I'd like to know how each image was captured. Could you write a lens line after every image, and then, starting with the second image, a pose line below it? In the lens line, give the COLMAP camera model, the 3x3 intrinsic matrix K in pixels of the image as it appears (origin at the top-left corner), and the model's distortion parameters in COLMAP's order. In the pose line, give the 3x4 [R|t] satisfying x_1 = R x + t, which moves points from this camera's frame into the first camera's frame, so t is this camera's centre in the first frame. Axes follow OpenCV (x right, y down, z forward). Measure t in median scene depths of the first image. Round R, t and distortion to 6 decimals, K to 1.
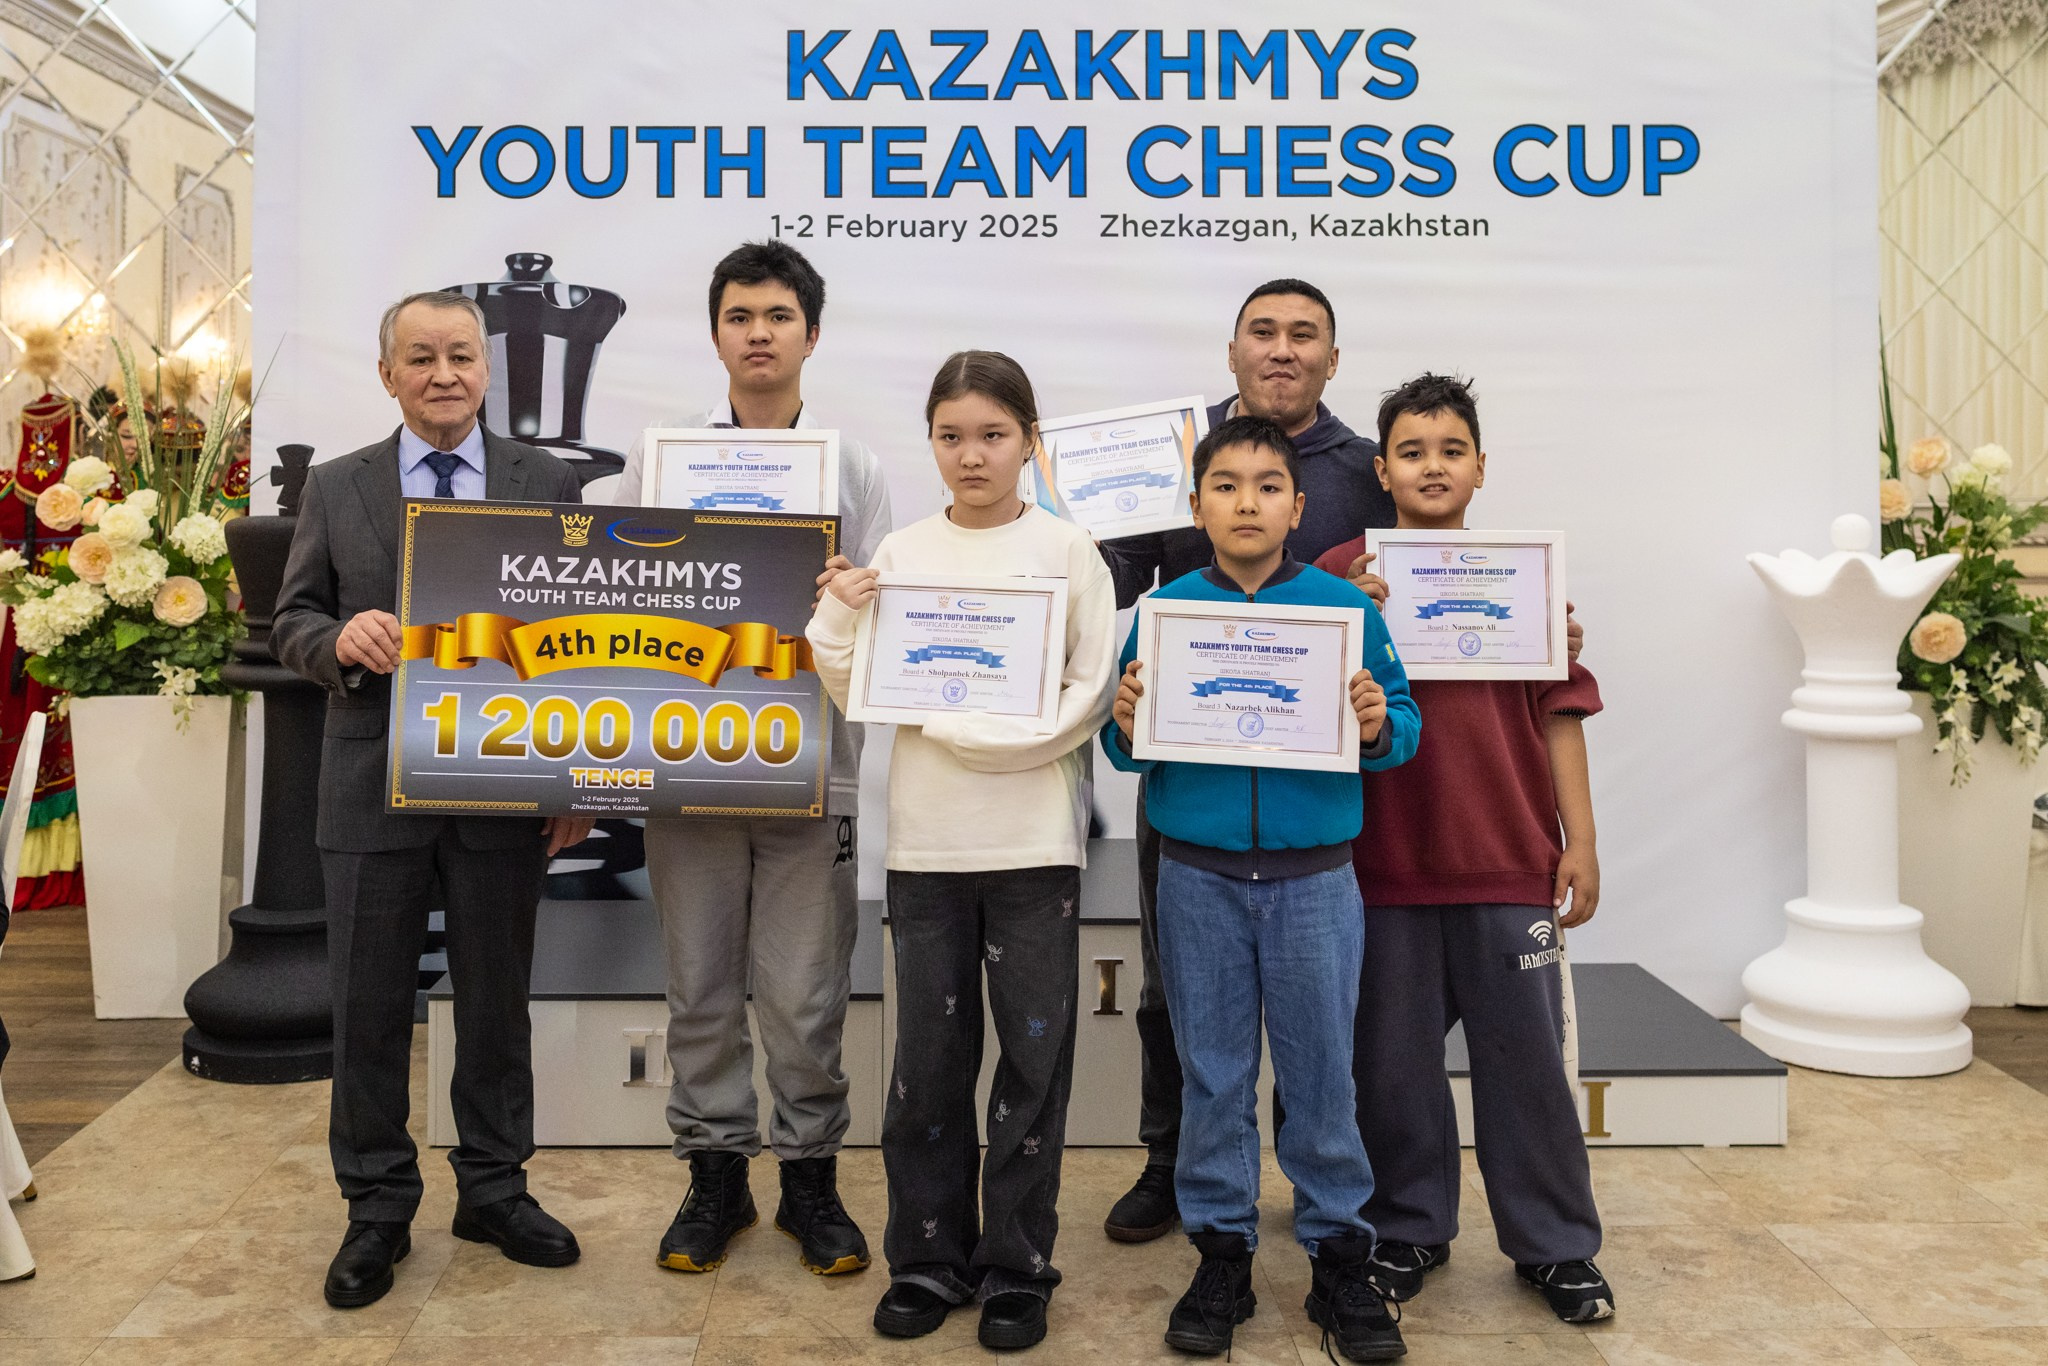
lens RADIAL K [[2111.1, 0, 947.5], [0, 2111.1, 453.9], [0, 0, 1]] dist [0.014688, -0.012820]
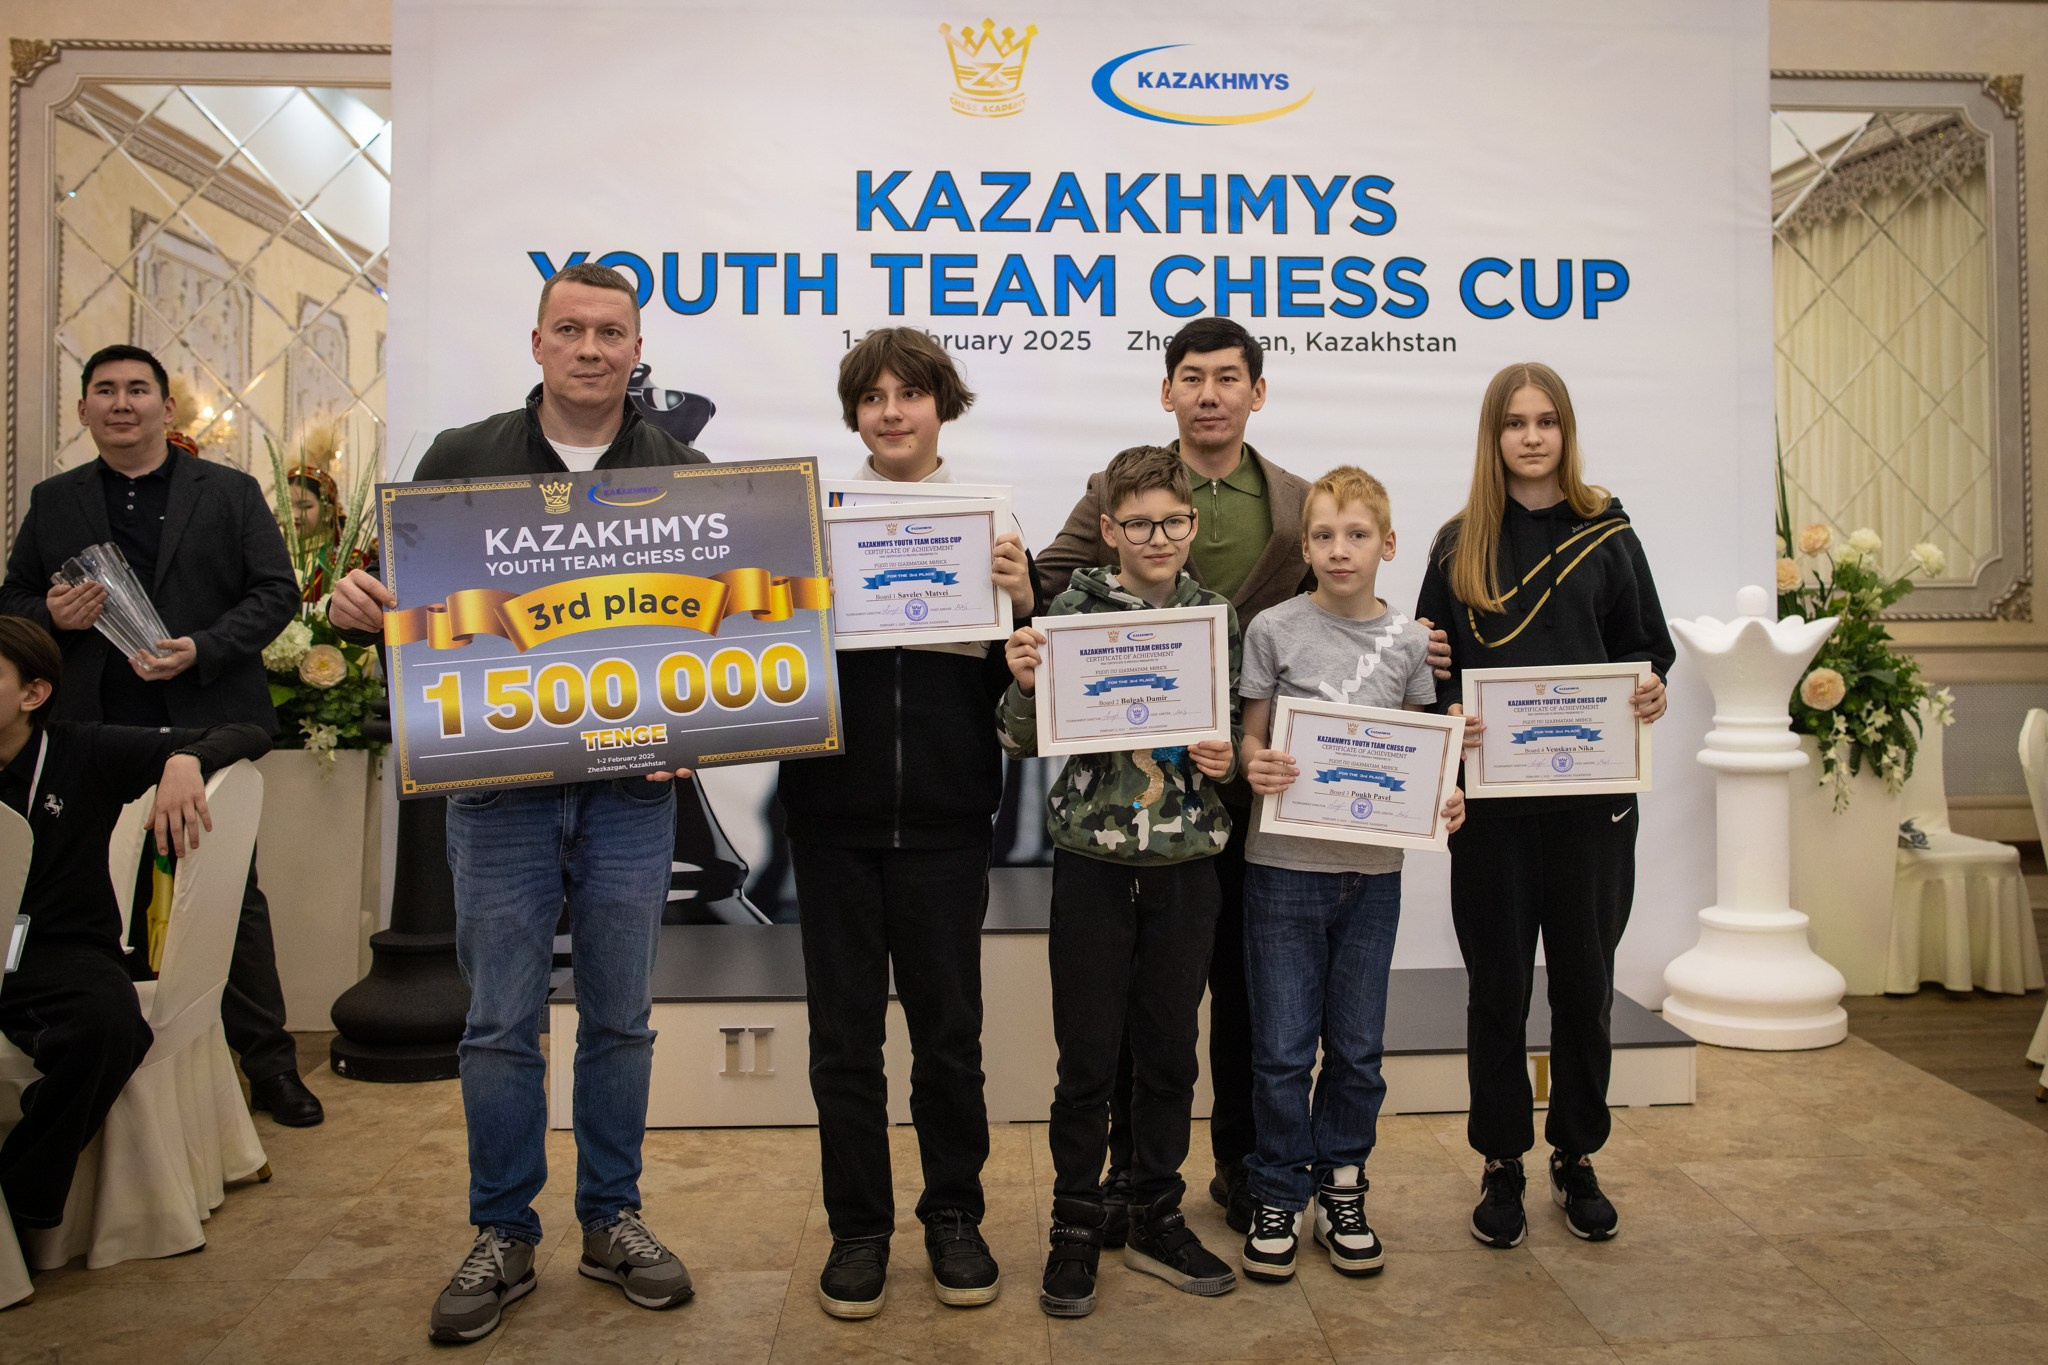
lens RADIAL K [[1898.6, 0, 1114.2], [0, 1898.6, 553.3], [0, 0, 1]] dist [-0.058037, 0.060543]
pose [[0.997812, -0.001458, 0.066097, -0.004097], [0.001701, 0.999992, -0.003626, 0.012763], [-0.066091, 0.003731, 0.997807, -0.041163]]
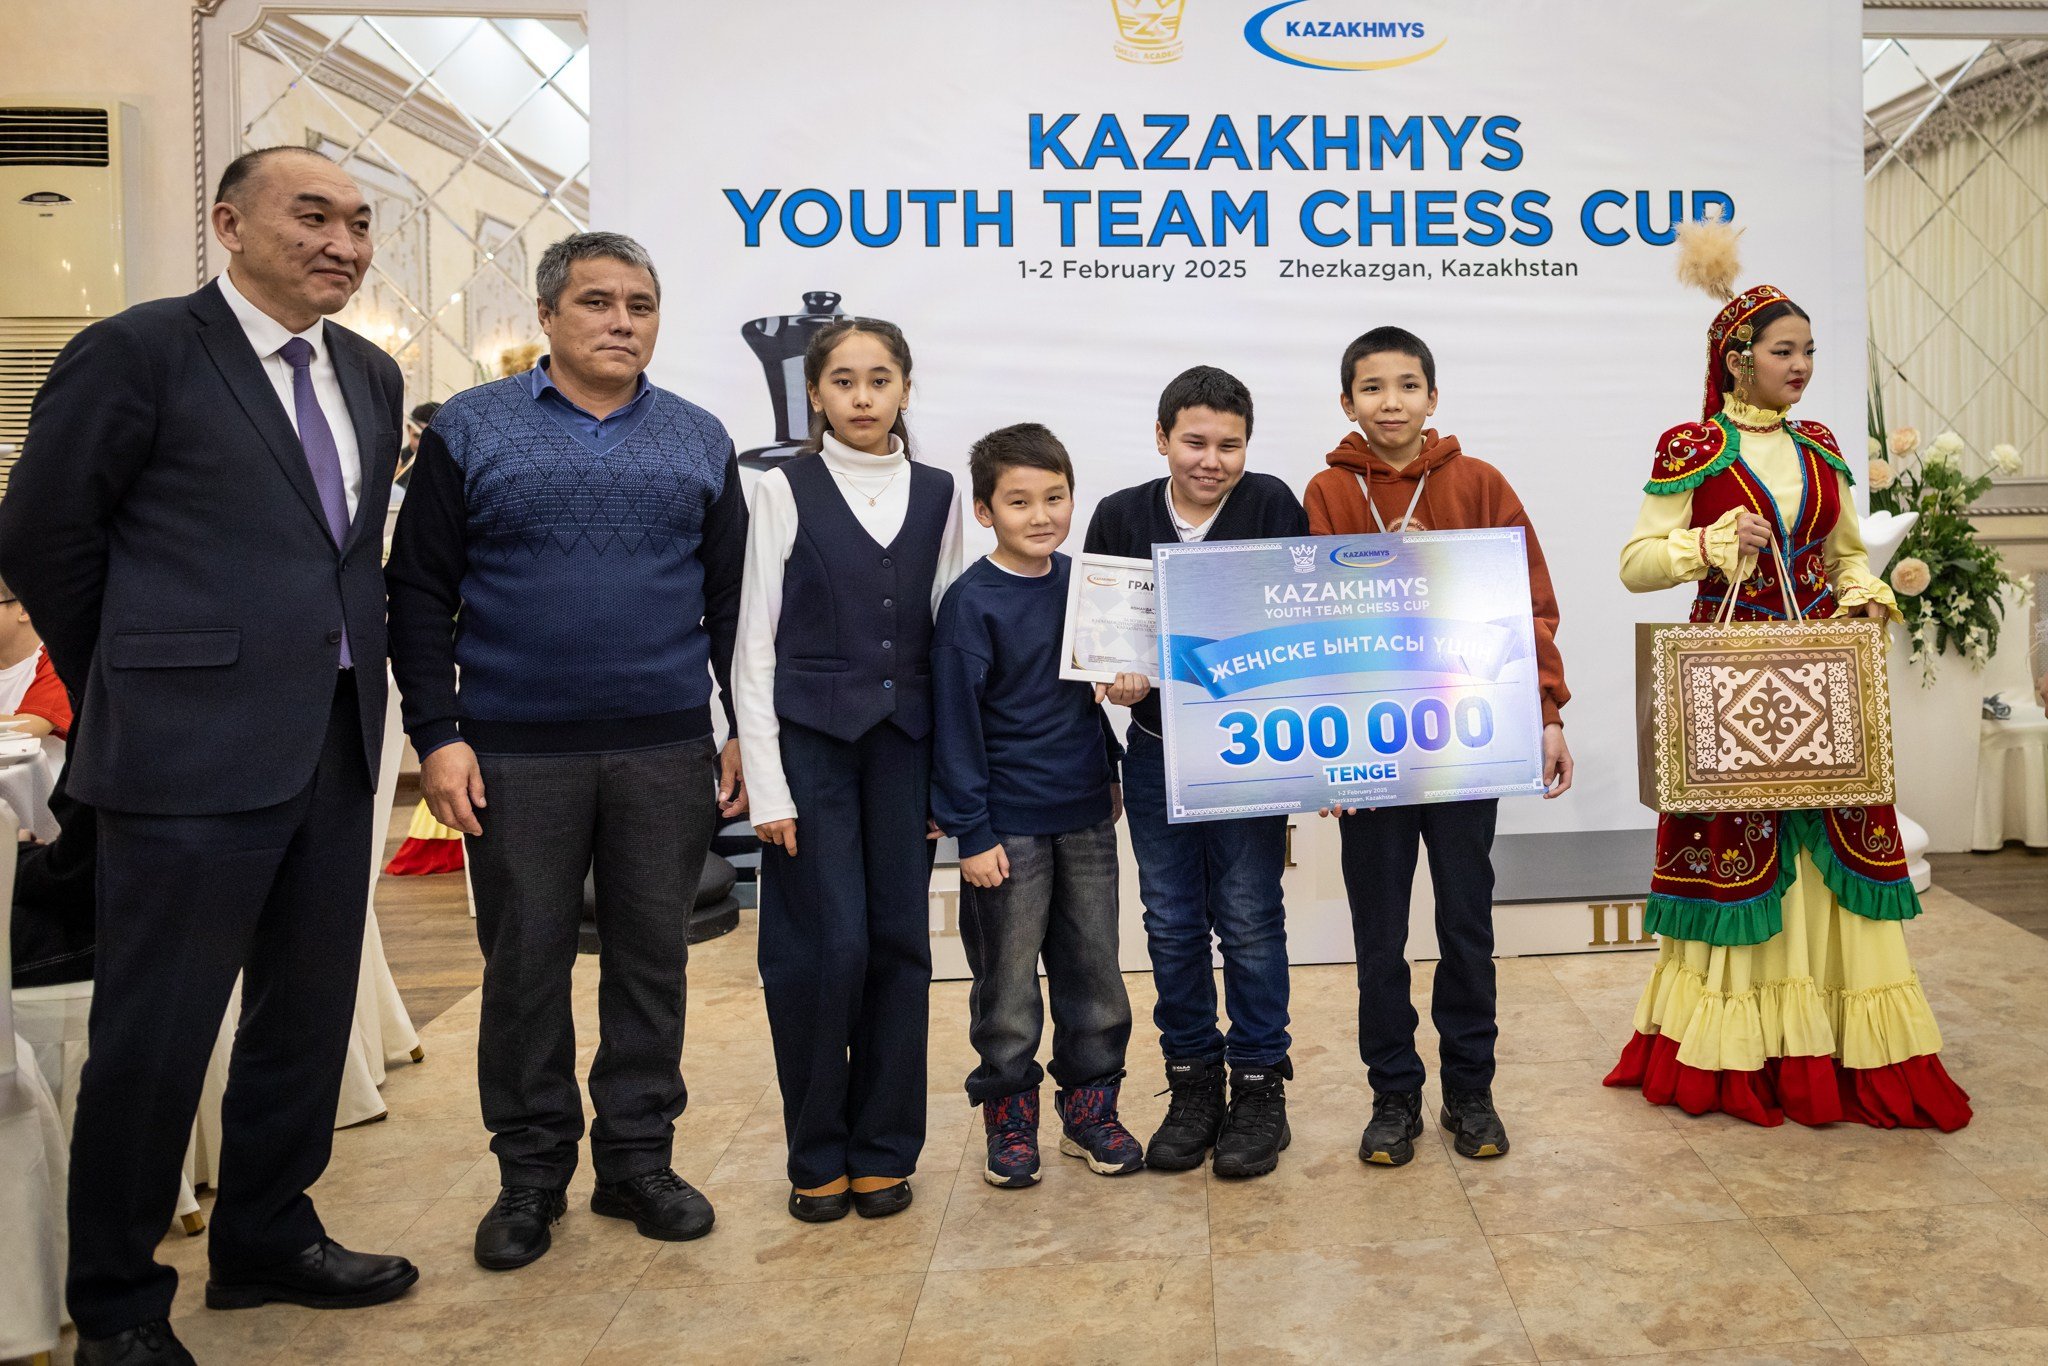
lens RADIAL K [[1890.4, 0, 1383.5], [0, 1890.4, 494.2], [0, 0, 1]] dist [0.011119, 0.003920]
pose [[0.993959, -0.014975, 0.108724, 0.008339], [0.013254, 0.999775, 0.016536, 0.010505], [-0.108947, -0.014995, 0.993934, -0.147811]]
